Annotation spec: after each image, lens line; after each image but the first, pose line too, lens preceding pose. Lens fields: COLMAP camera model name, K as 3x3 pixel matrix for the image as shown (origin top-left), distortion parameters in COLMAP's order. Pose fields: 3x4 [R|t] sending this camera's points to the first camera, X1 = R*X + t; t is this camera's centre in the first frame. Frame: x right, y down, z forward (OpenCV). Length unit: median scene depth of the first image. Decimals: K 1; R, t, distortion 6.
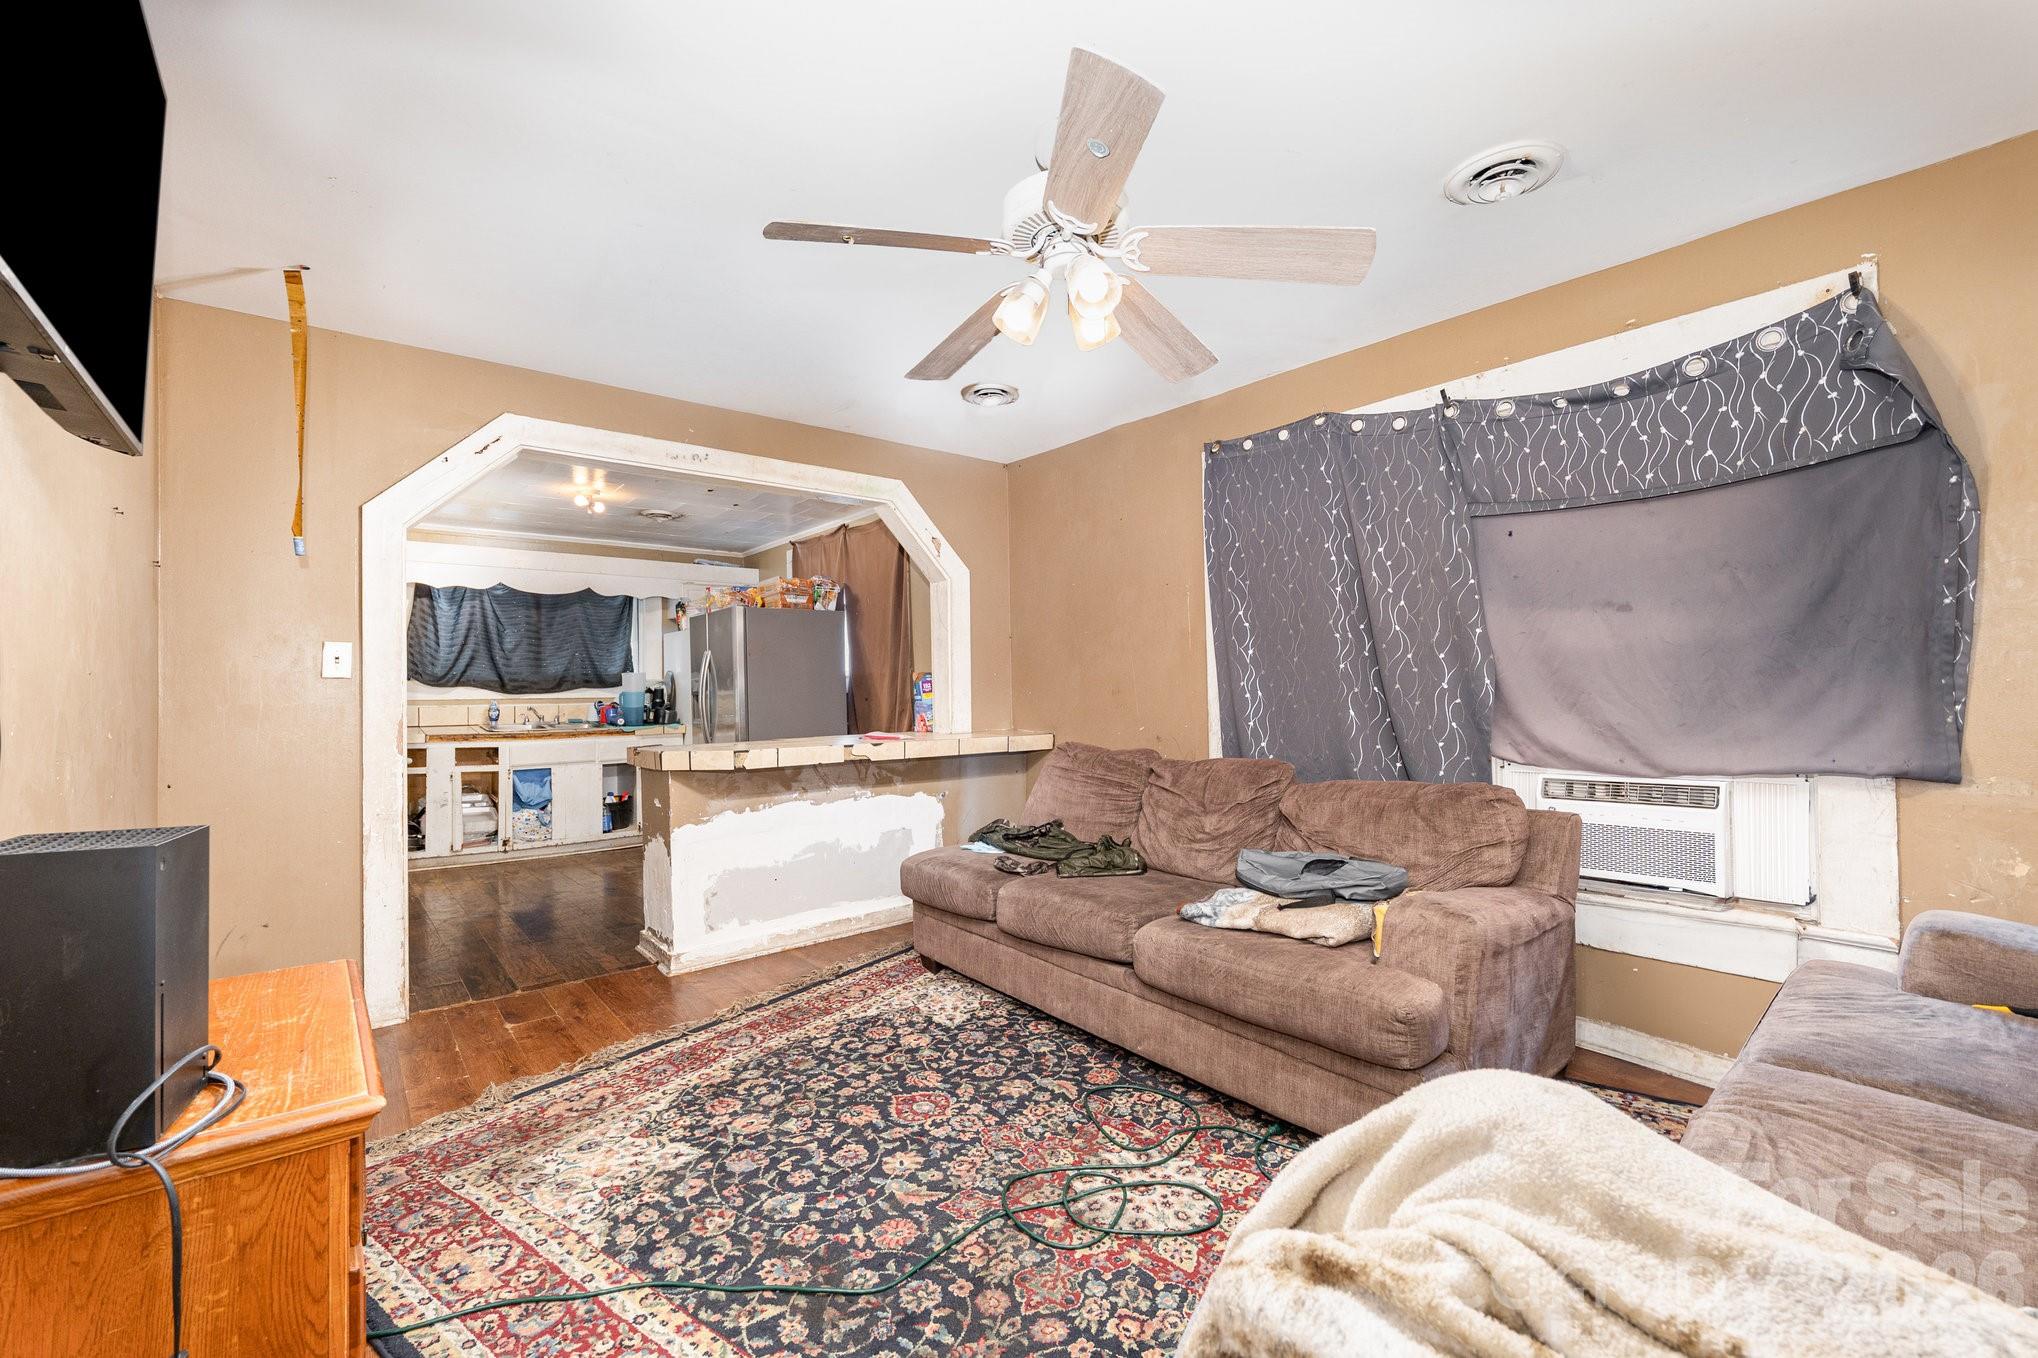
lens RADIAL K [[861.4, 0, 1015.6], [0, 861.4, 674.2], [0, 0, 1]] dist [-0.001294, 0.000011]
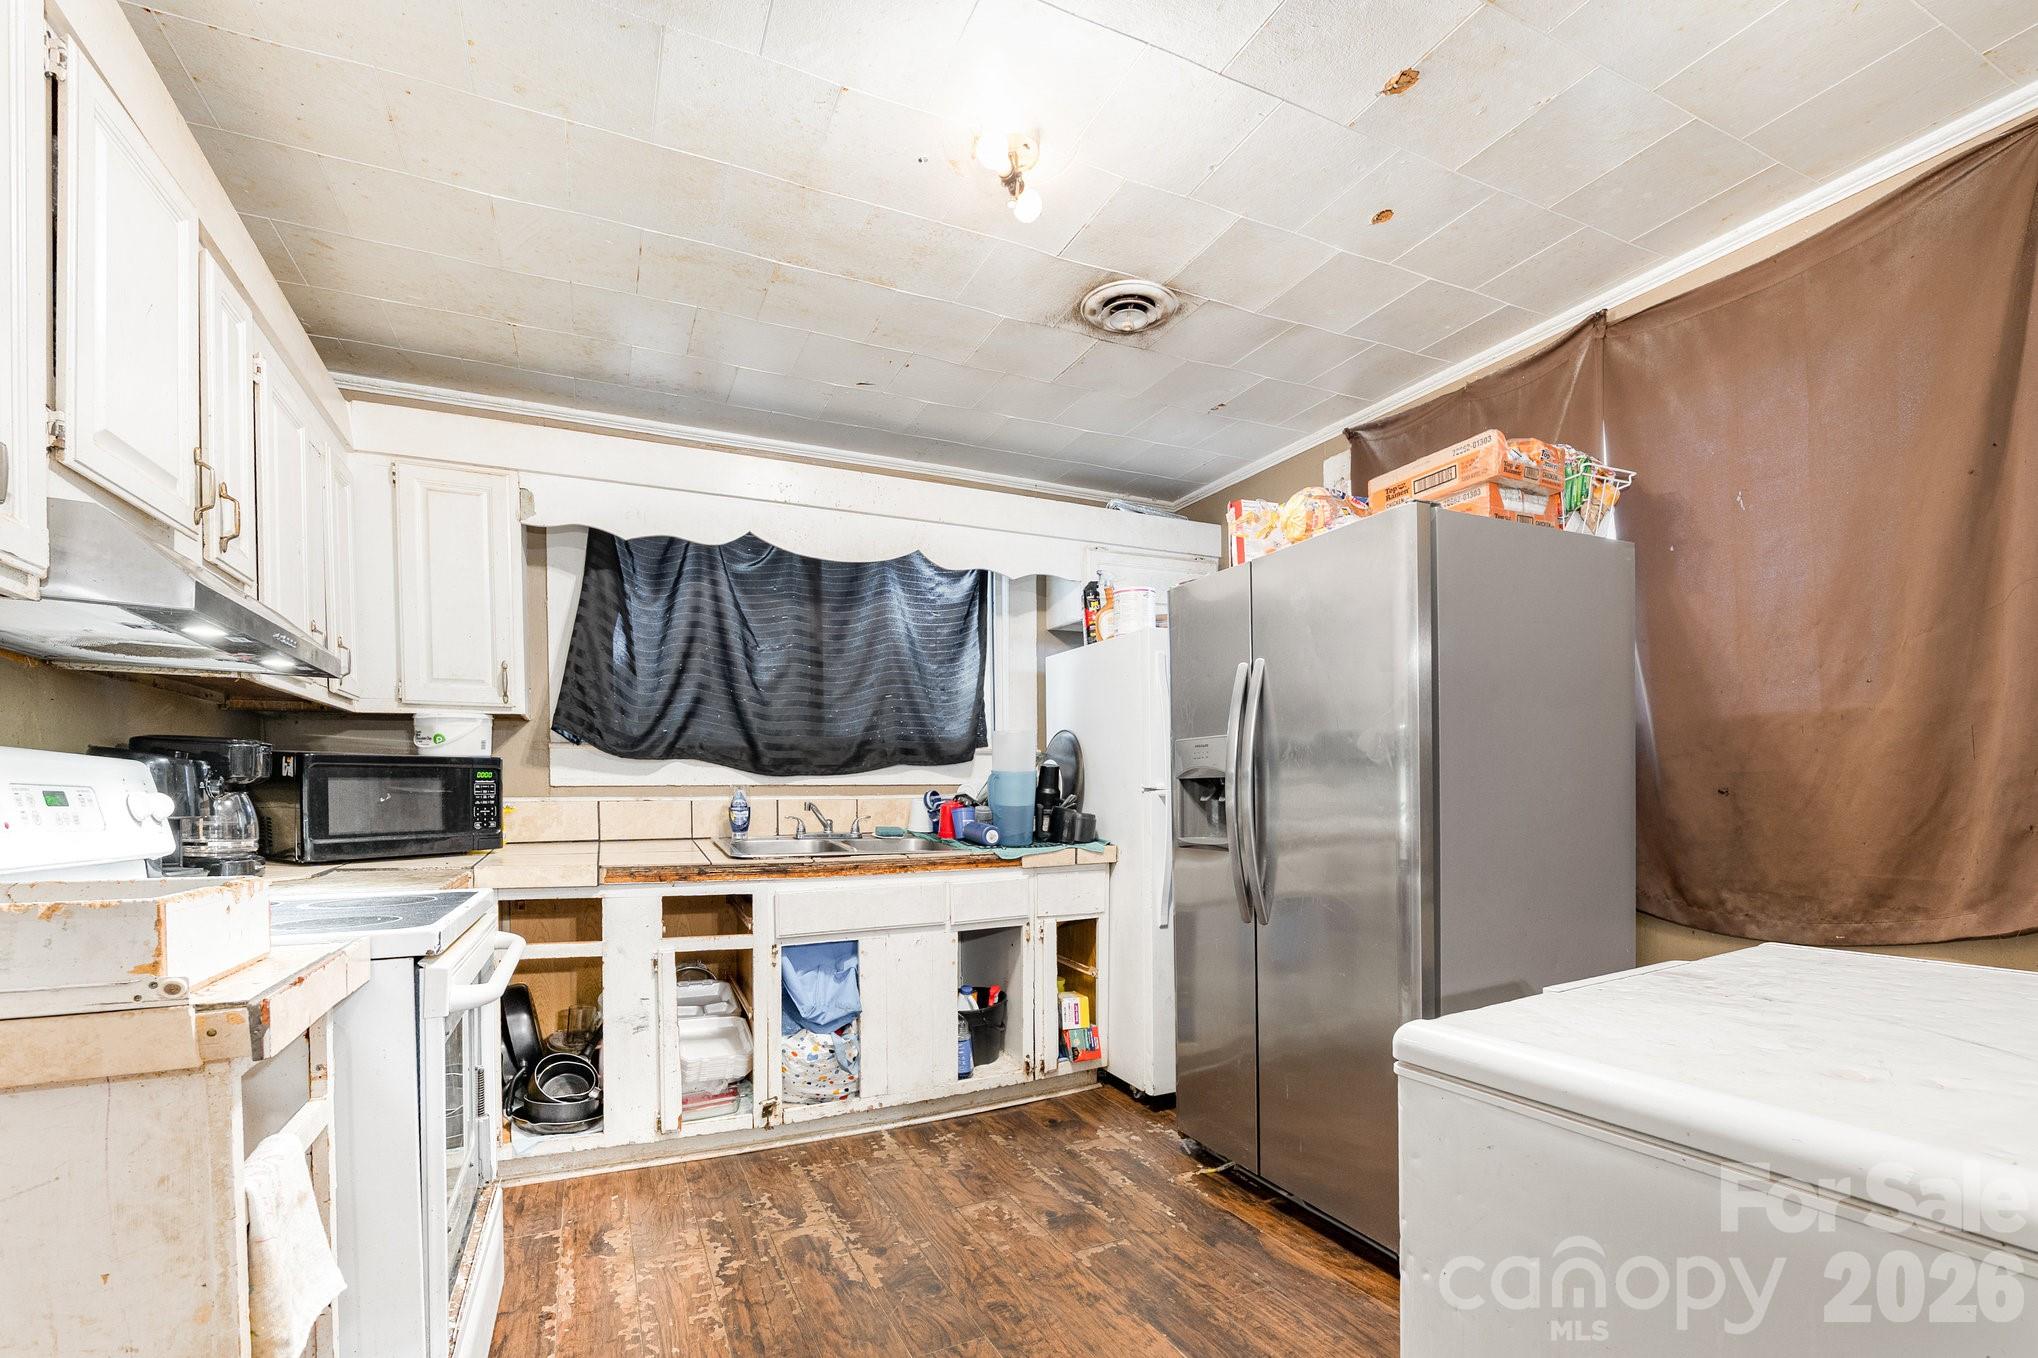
lens RADIAL K [[861.4, 0, 1006.9], [0, 861.4, 804.4], [0, 0, 1]] dist [-0.001294, 0.000011]
pose [[0.974915, 0.010796, -0.222316, -0.355971], [-0.002558, 0.999301, 0.037306, 0.021127], [0.222563, -0.035802, 0.974261, 0.569428]]
